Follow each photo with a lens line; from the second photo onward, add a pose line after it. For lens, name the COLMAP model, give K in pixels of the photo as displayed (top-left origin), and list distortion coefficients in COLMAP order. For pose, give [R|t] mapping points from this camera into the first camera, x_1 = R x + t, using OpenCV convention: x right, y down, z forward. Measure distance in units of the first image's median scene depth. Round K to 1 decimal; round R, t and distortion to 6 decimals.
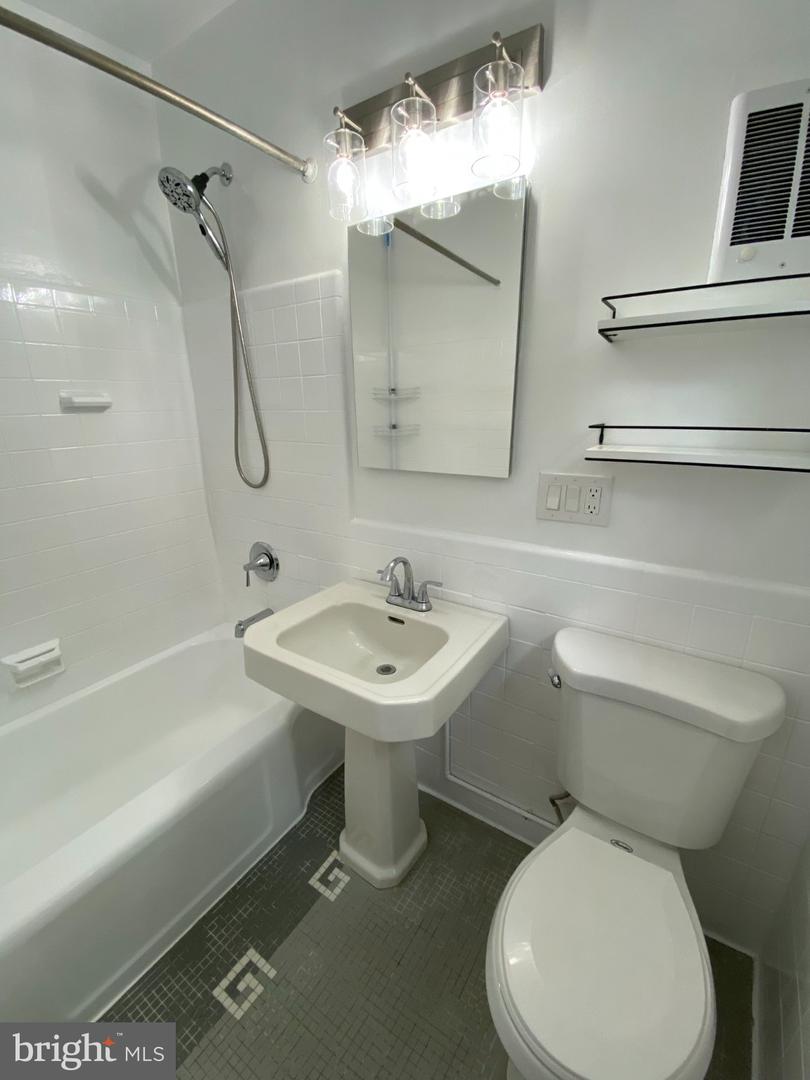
lens RADIAL K [[436.3, 0, 405.0], [0, 436.3, 540.0], [0, 0, 1]] dist [0.001454, -0.010928]
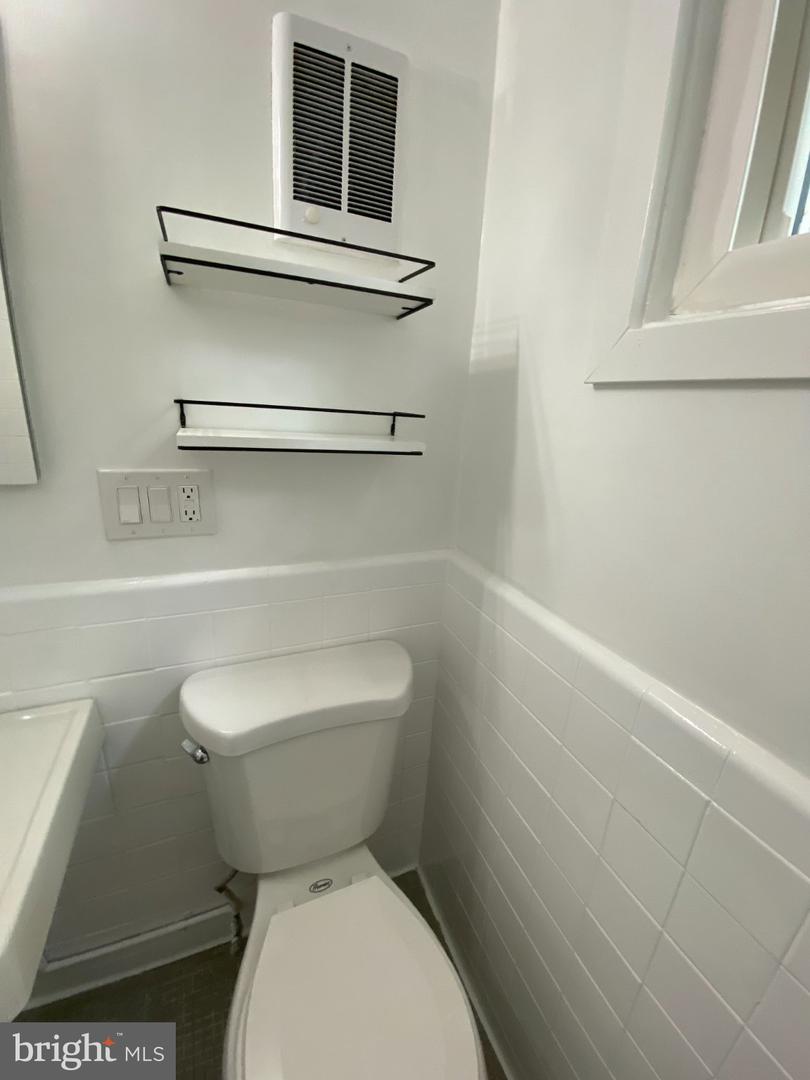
lens RADIAL K [[436.3, 0, 405.0], [0, 436.3, 540.0], [0, 0, 1]] dist [0.001454, -0.010928]
pose [[0.541979, -0.201306, 0.815926, 0.011152], [0.176226, 0.976525, 0.123871, -0.056877], [-0.821708, 0.076652, 0.564731, 0.285359]]
